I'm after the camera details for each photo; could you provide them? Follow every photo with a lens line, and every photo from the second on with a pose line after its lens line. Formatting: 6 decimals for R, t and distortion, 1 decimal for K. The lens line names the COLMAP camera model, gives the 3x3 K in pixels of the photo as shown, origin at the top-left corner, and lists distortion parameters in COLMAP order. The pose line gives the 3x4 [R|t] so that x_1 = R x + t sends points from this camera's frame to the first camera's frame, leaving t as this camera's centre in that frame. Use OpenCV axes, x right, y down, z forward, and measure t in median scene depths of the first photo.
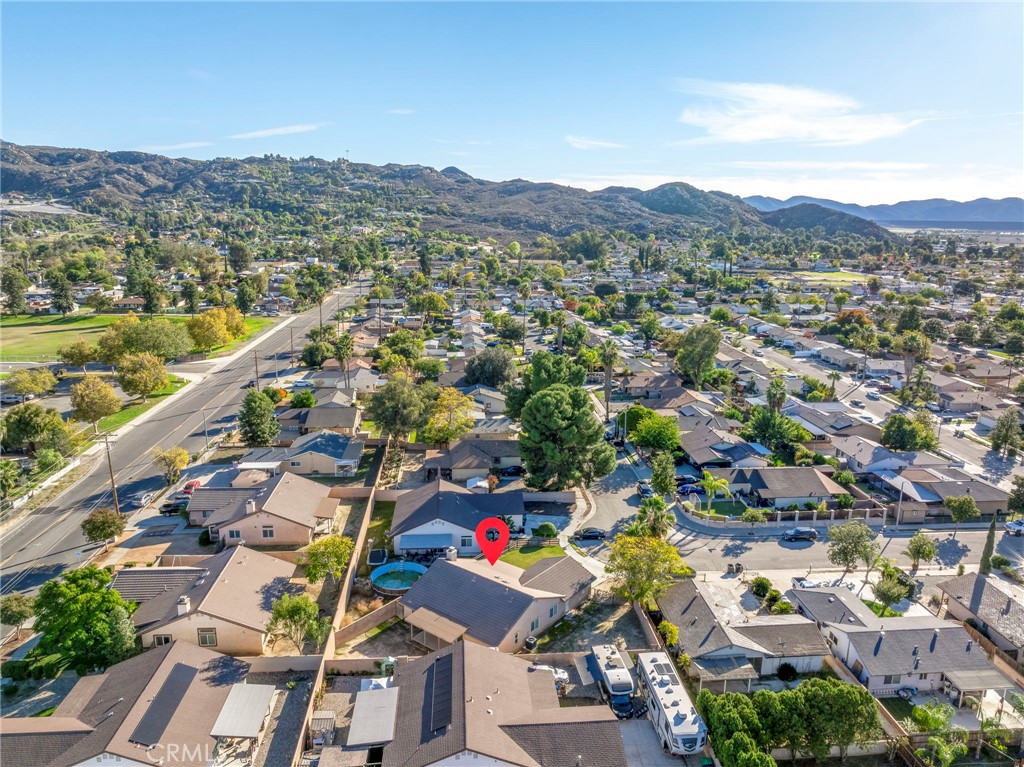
lens RADIAL K [[726.4, 0, 516.8], [0, 726.4, 385.8], [0, 0, 1]] dist [-0.012052, 0.002657]
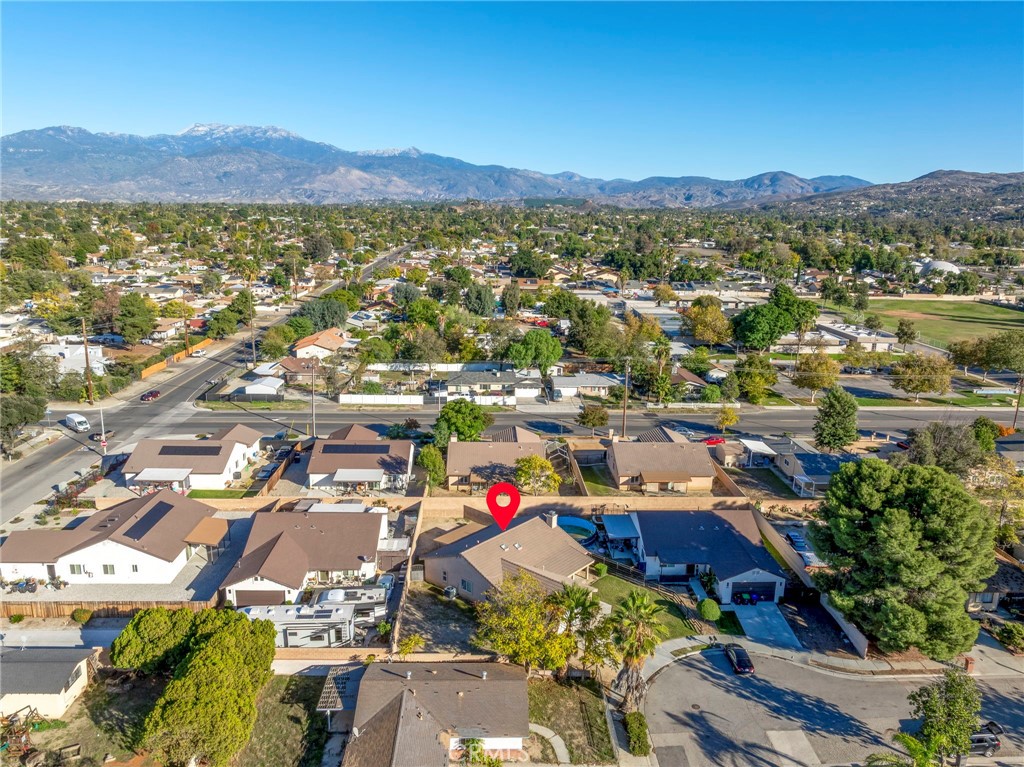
lens RADIAL K [[738.6, 0, 512.0], [0, 738.6, 383.5], [0, 0, 1]] dist [-0.017631, 0.003775]
pose [[-0.046424, 0.213911, -0.975749, 0.069322], [-0.252817, 0.942485, 0.218647, -0.011859], [0.966400, 0.256837, 0.010327, 0.072669]]
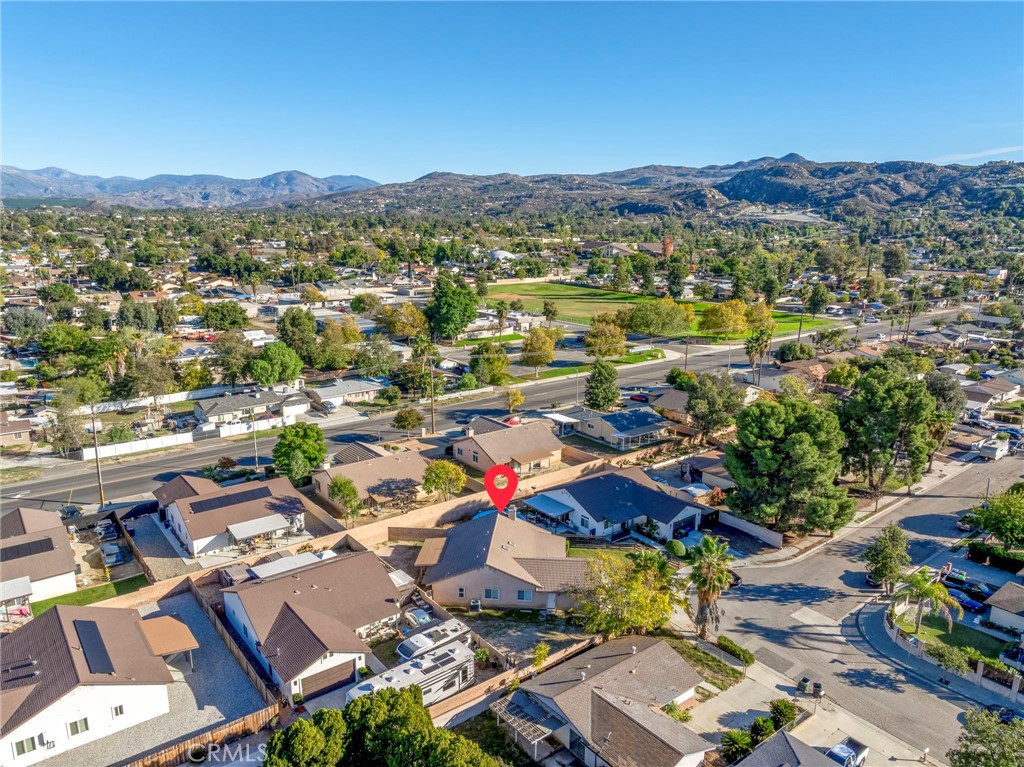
lens RADIAL K [[726.4, 0, 516.8], [0, 726.4, 385.8], [0, 0, 1]] dist [-0.012052, 0.002657]
pose [[0.551039, 0.180740, -0.814671, 0.058939], [-0.193736, 0.977296, 0.085778, -0.002715], [0.811679, 0.110564, 0.573545, 0.032227]]
